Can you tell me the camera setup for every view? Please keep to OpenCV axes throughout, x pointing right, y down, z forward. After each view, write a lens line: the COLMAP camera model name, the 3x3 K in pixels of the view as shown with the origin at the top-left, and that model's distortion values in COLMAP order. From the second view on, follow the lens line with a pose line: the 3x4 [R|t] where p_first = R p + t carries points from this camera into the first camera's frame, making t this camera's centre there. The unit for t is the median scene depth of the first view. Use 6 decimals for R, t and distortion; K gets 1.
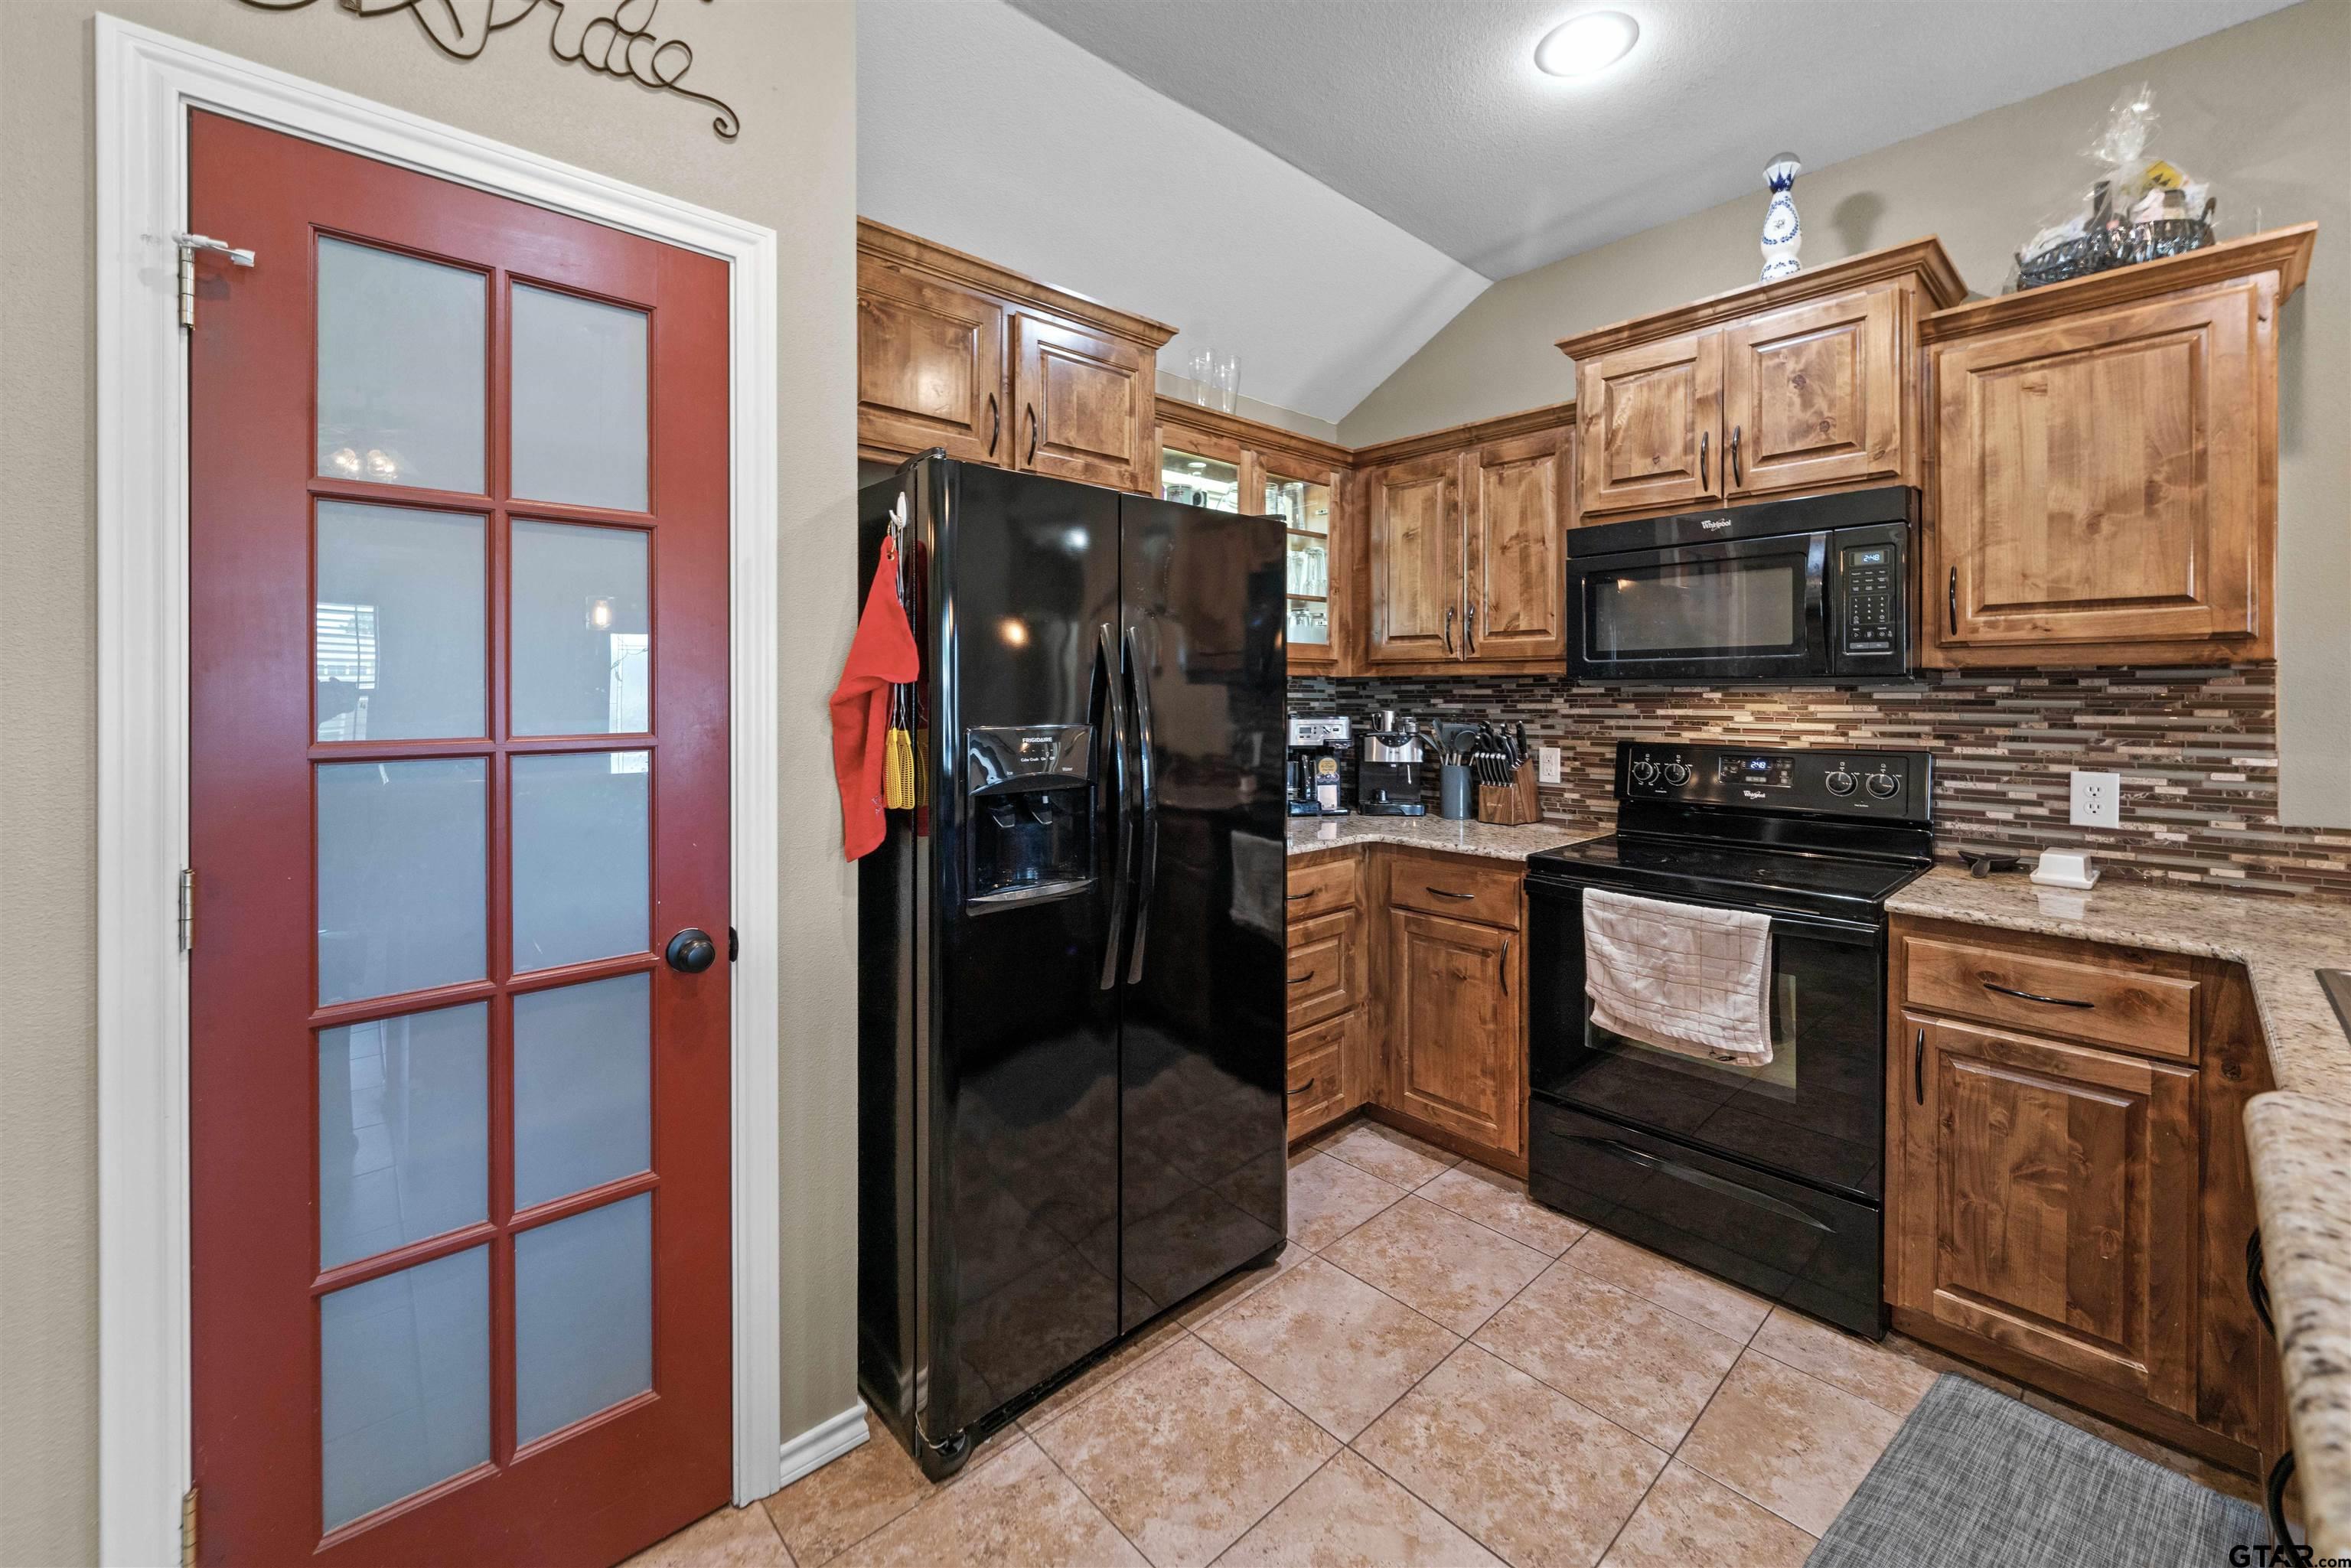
lens RADIAL K [[933.4, 0, 1190.3], [0, 933.4, 693.8], [0, 0, 1]] dist [-0.002340, -0.000152]
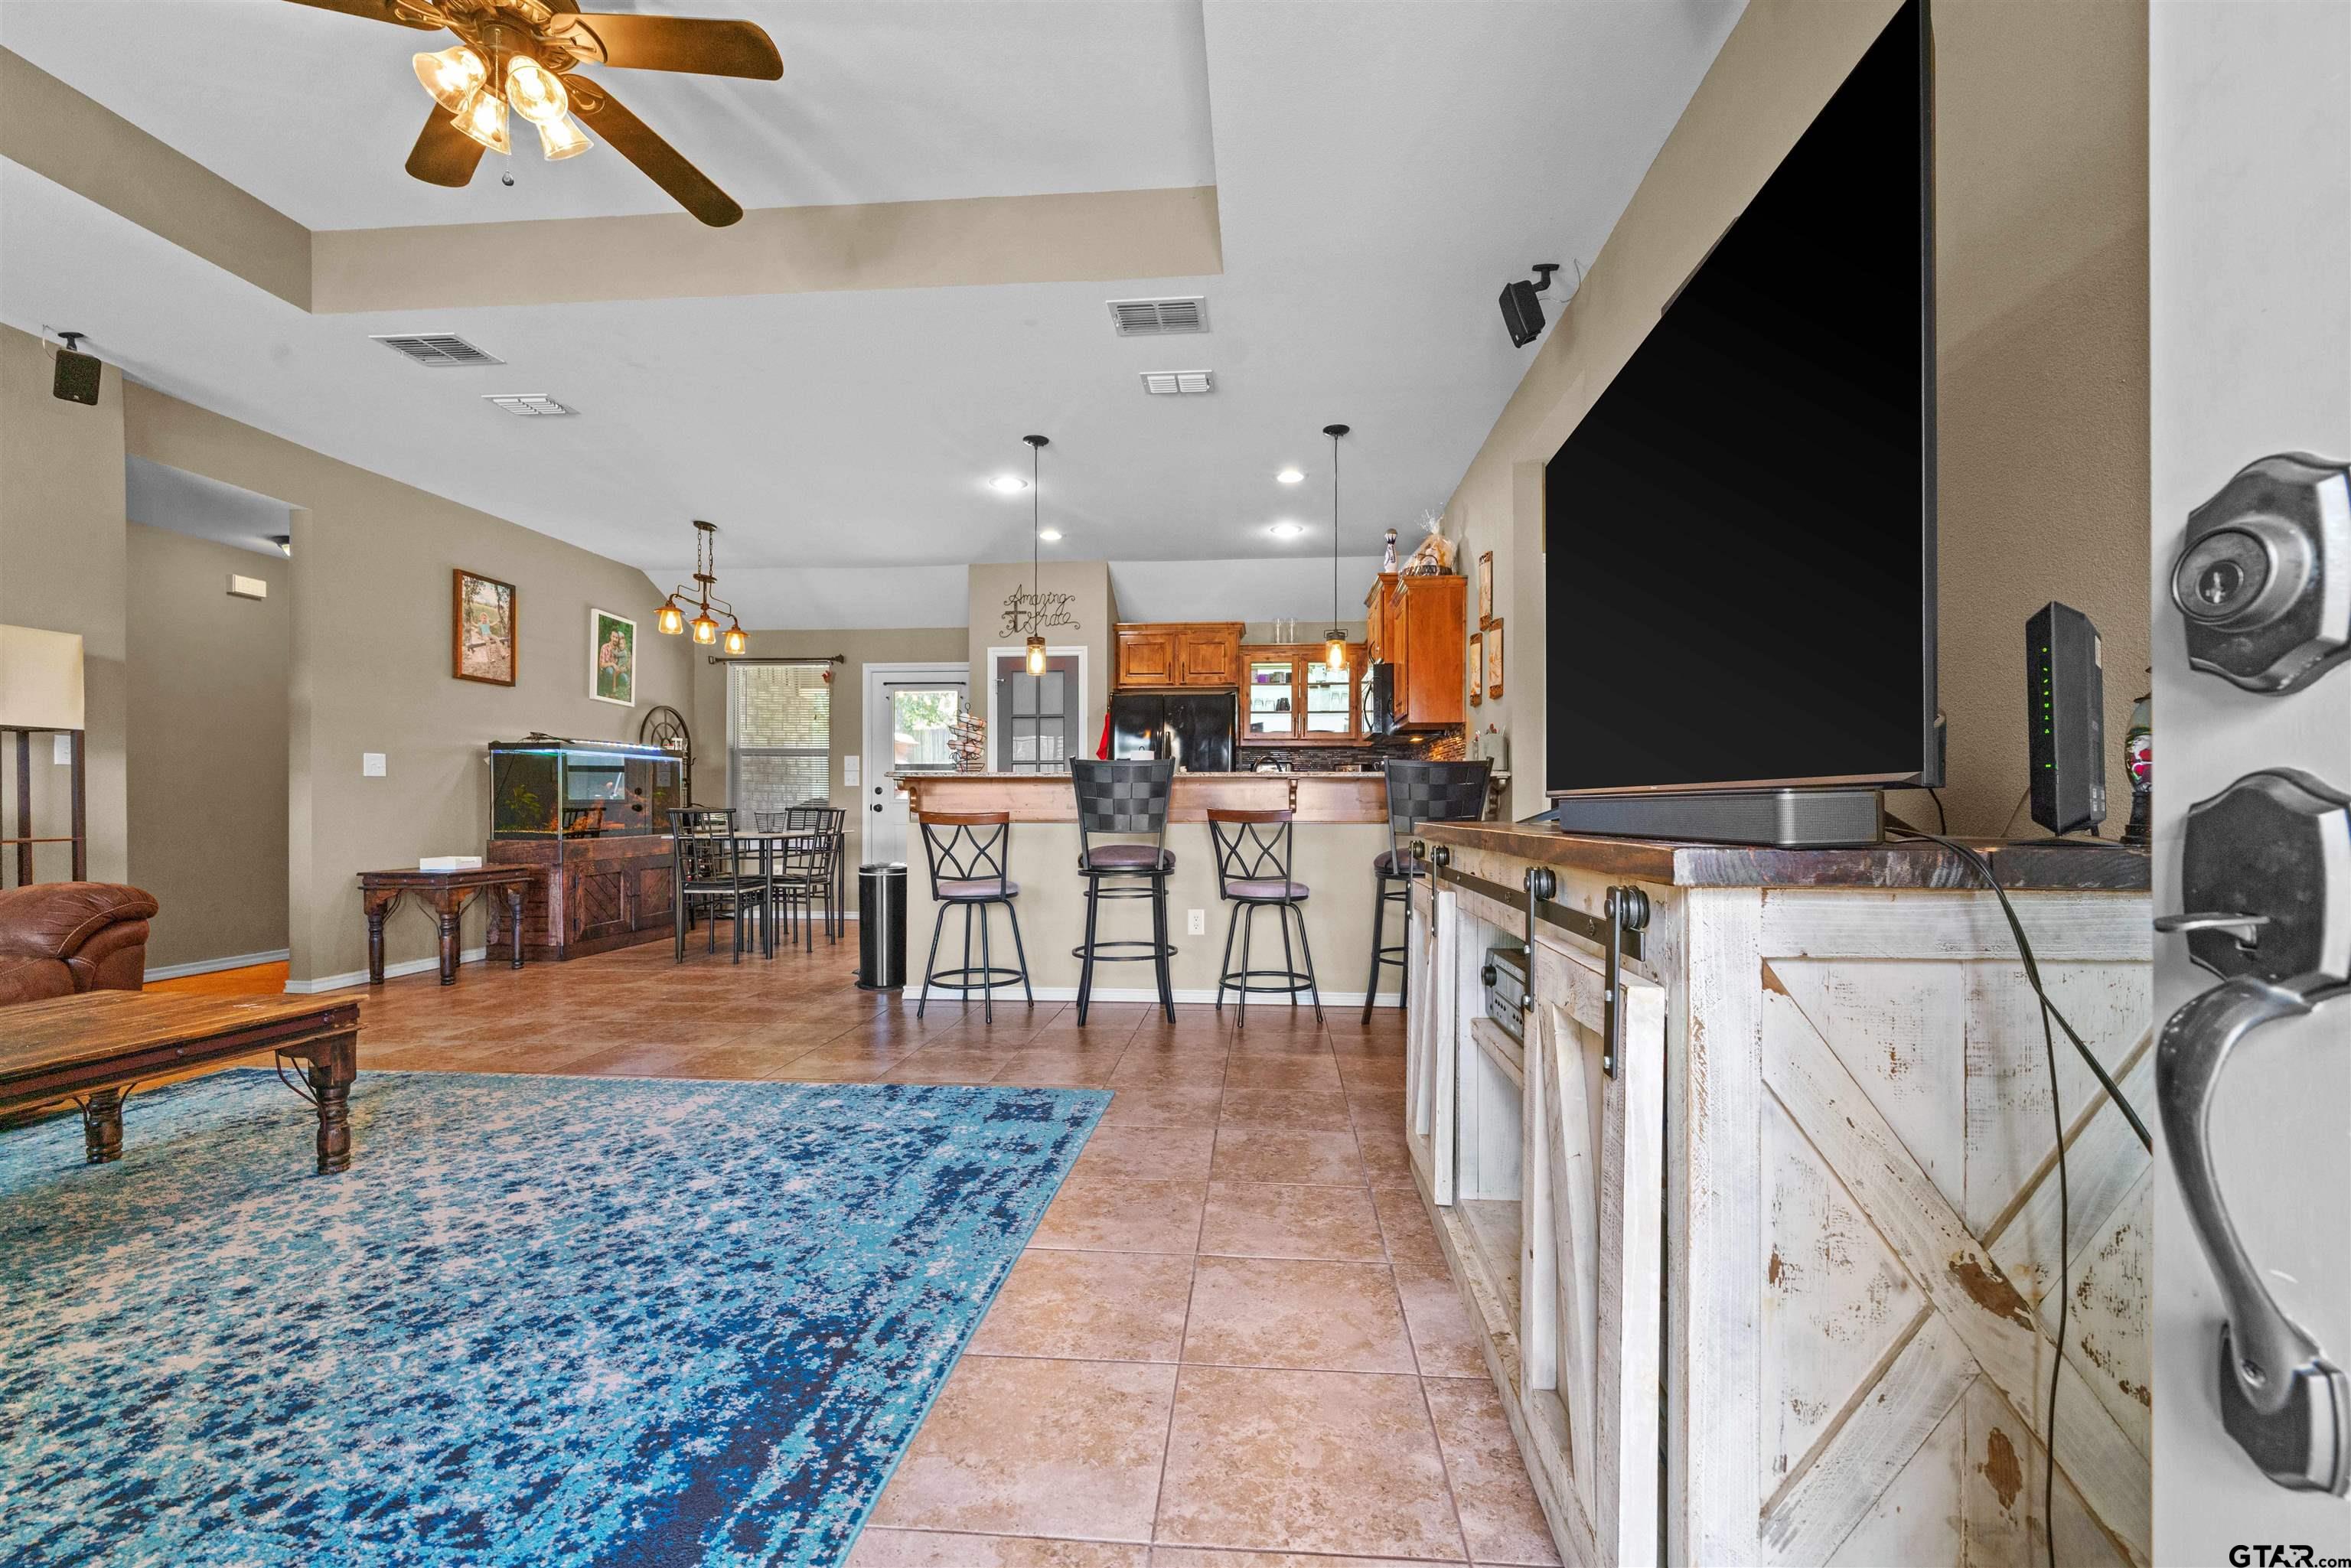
lens RADIAL K [[967.7, 0, 1186.8], [0, 967.7, 805.4], [0, 0, 1]] dist [-0.002623, 0.000027]
pose [[0.675611, 0.001674, -0.737256, 2.326450], [-0.002122, 0.999998, 0.000325, 0.179959], [0.737255, 0.001345, 0.675613, -1.247934]]
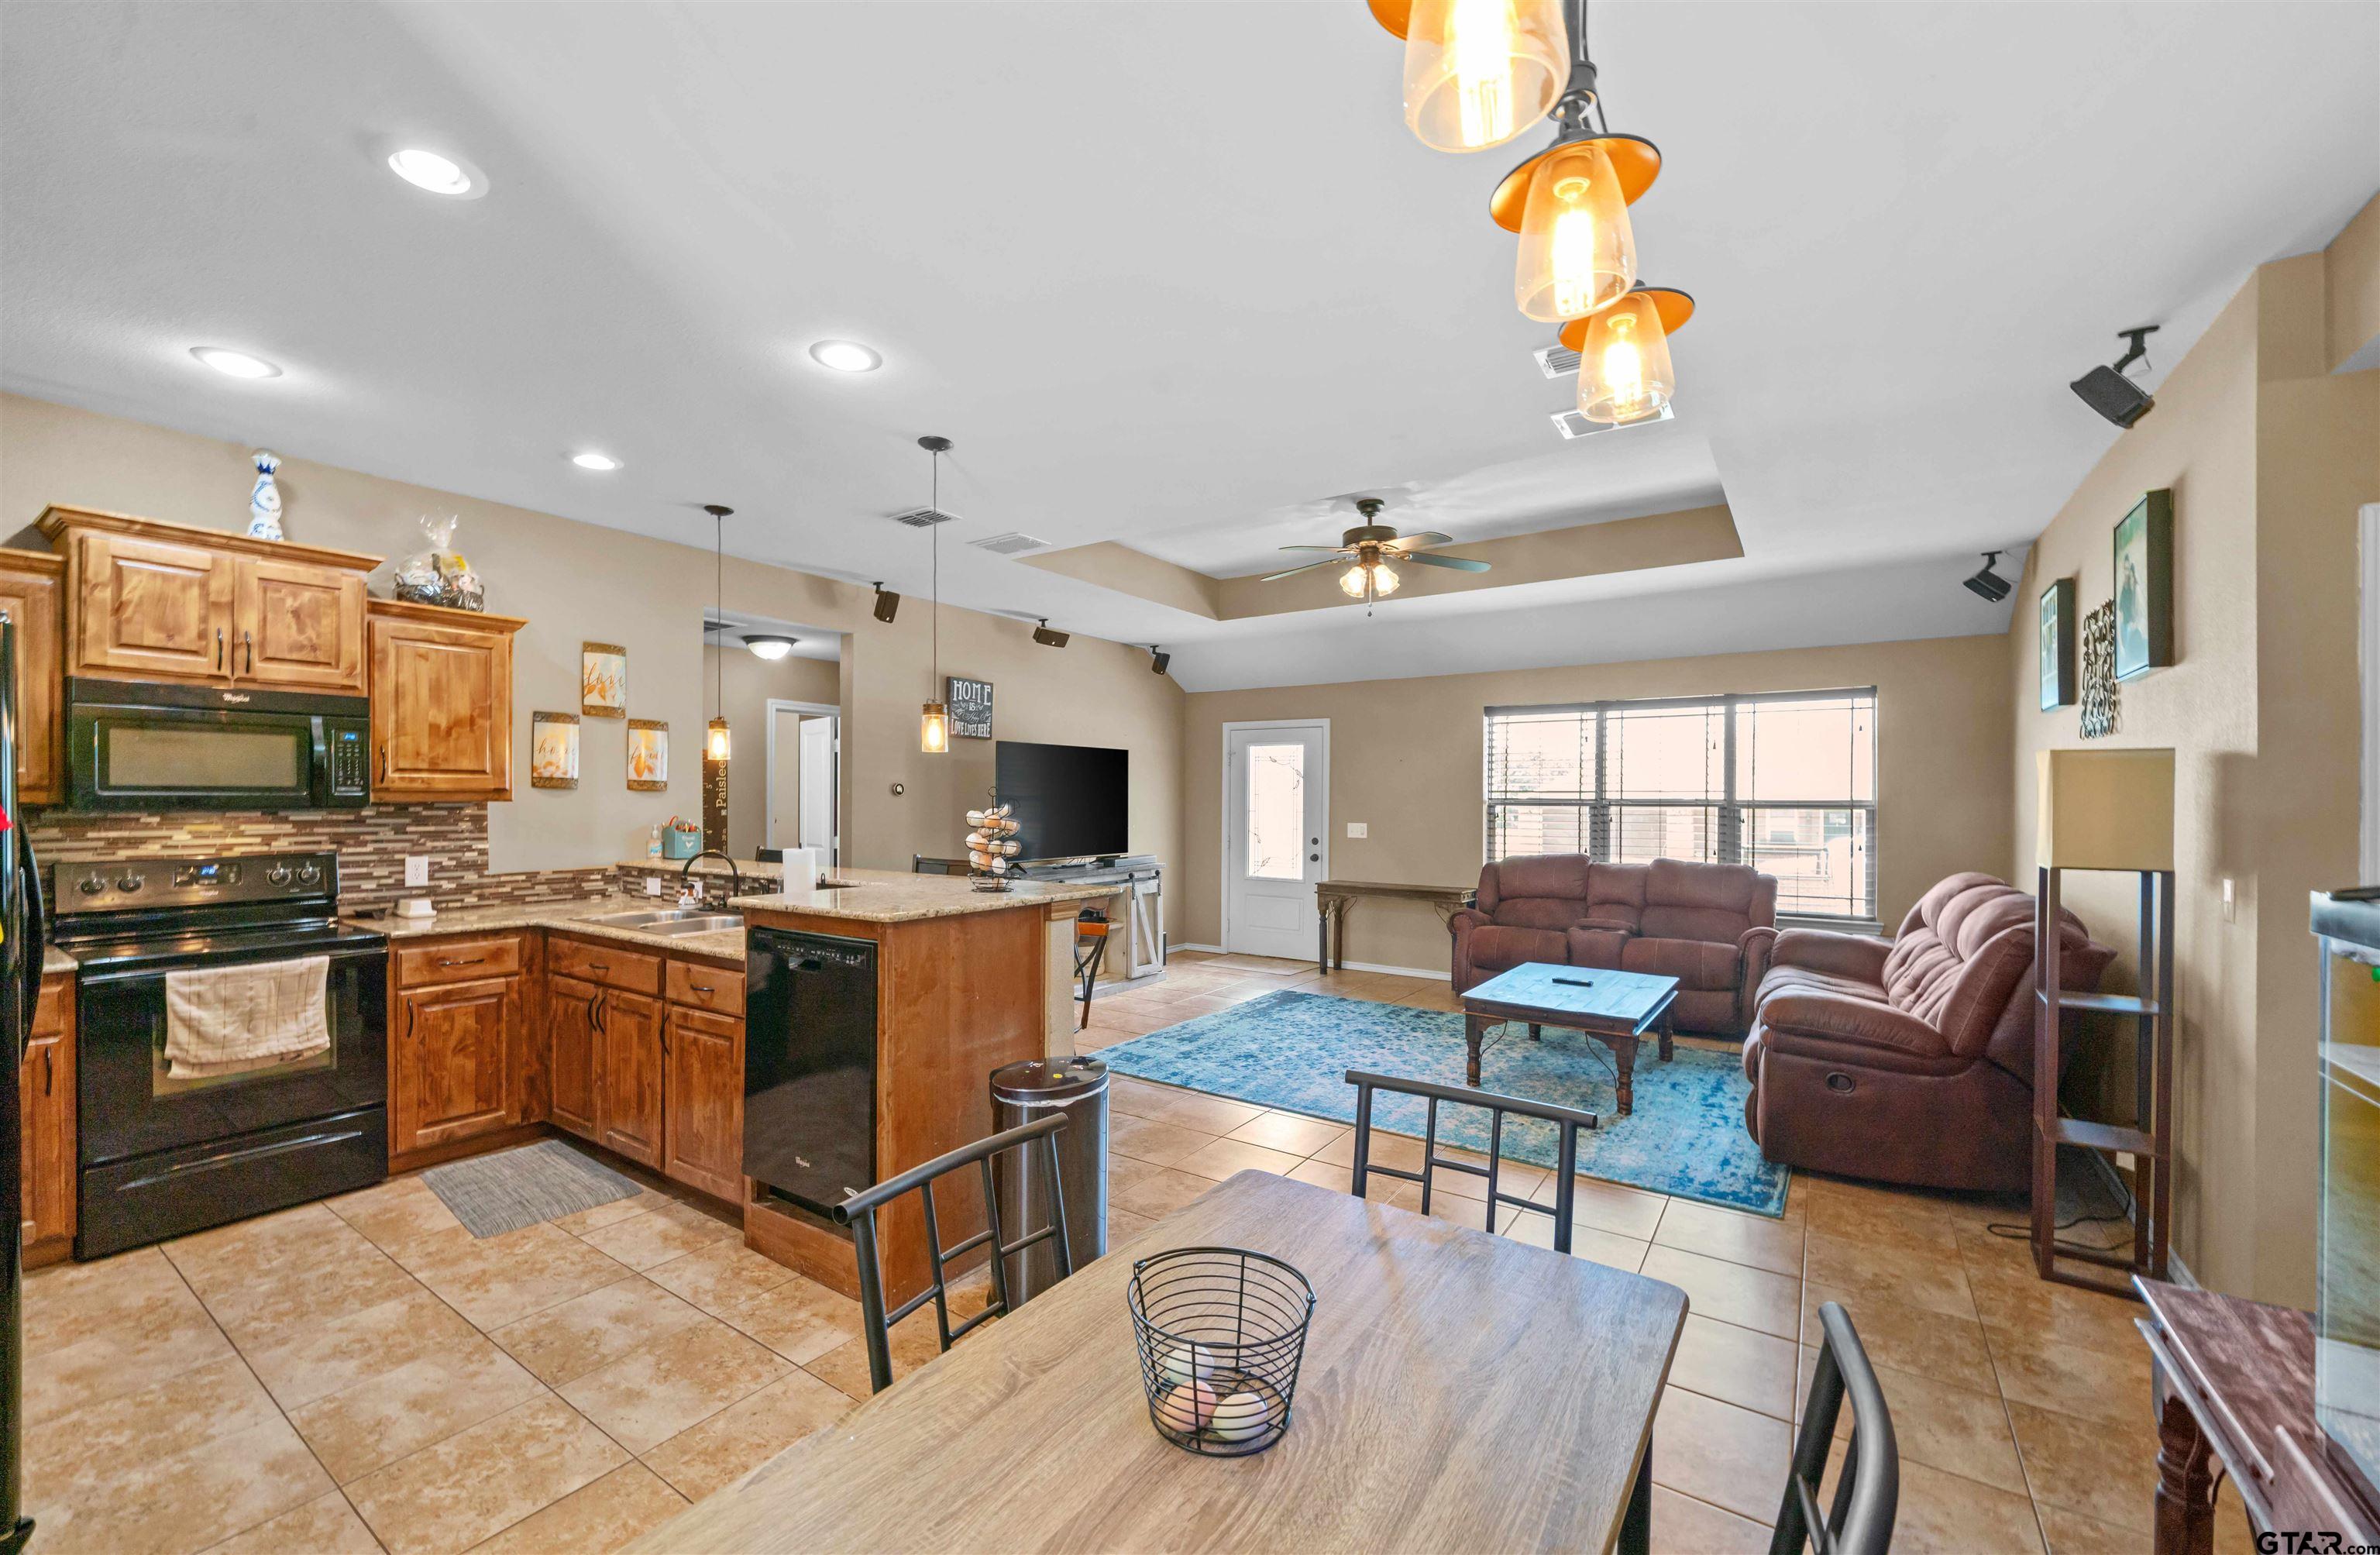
lens RADIAL K [[961.5, 0, 1145.4], [0, 961.5, 805.5], [0, 0, 1]] dist [-0.002811, -0.000307]
pose [[-0.199550, -0.008462, 0.979851, -1.183689], [-0.001418, 0.999964, 0.008347, -0.036728], [-0.979887, 0.000276, -0.199554, -0.054026]]
